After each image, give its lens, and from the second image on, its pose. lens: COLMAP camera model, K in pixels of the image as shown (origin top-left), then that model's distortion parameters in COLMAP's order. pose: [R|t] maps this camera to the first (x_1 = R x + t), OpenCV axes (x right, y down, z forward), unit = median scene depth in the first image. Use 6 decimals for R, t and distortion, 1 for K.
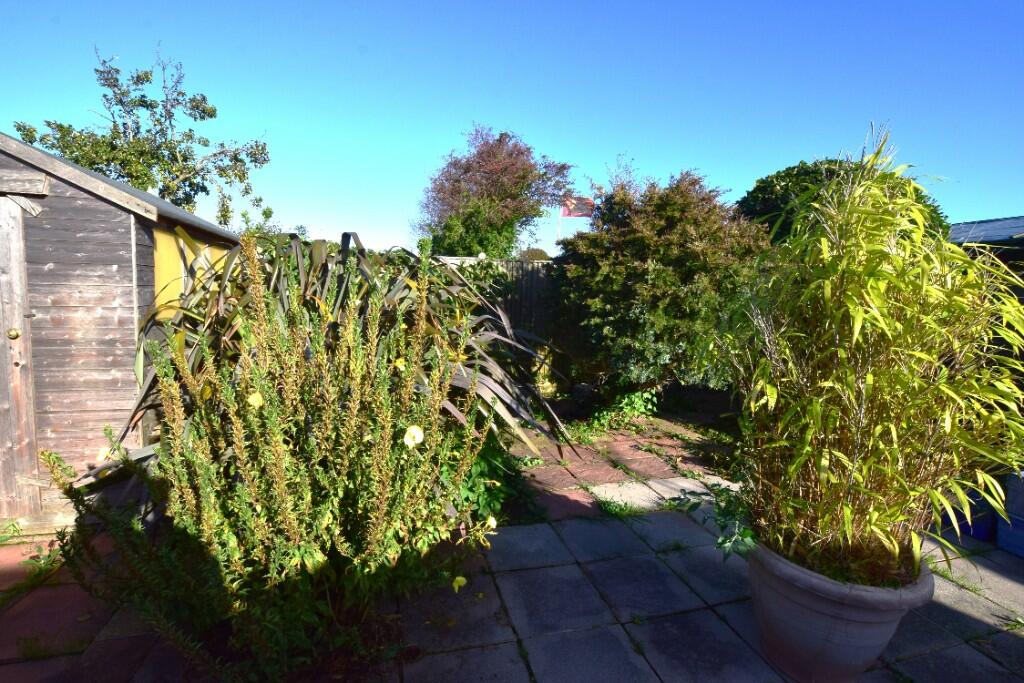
lens RADIAL K [[488.2, 0, 512.0], [0, 488.2, 341.5], [0, 0, 1]] dist [-0.001649, -0.000006]
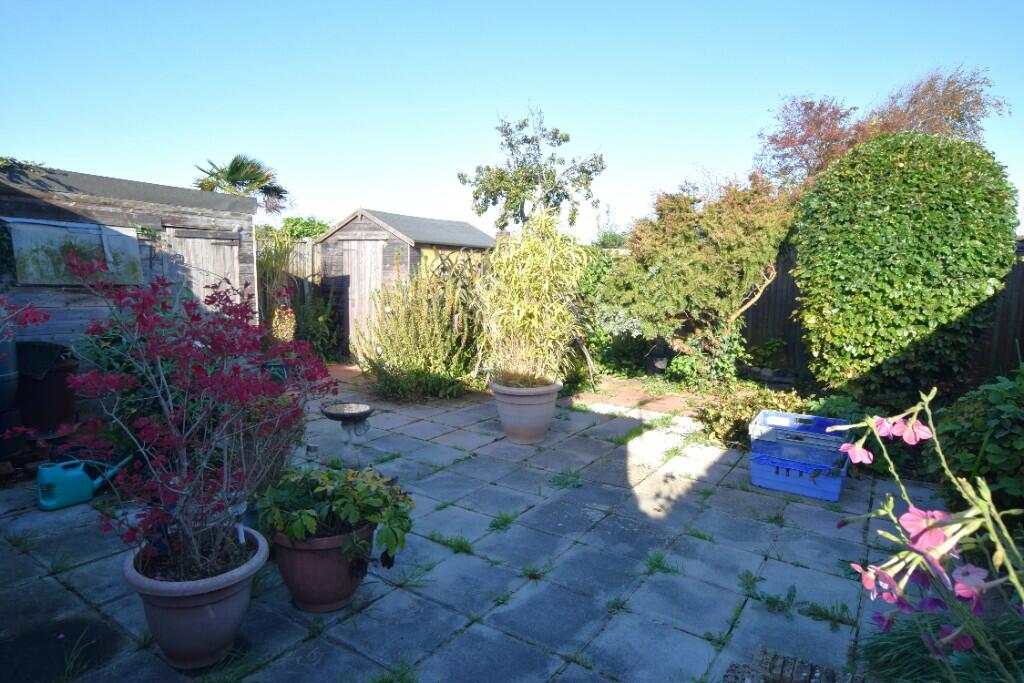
lens RADIAL K [[597.7, 0, 509.7], [0, 597.7, 341.6], [0, 0, 1]] dist [-0.006299, 0.000037]
pose [[0.701186, 0.061165, -0.710350, 0.418281], [-0.062465, 0.997752, 0.024253, 0.031535], [0.710237, 0.027366, 0.703431, -0.183518]]
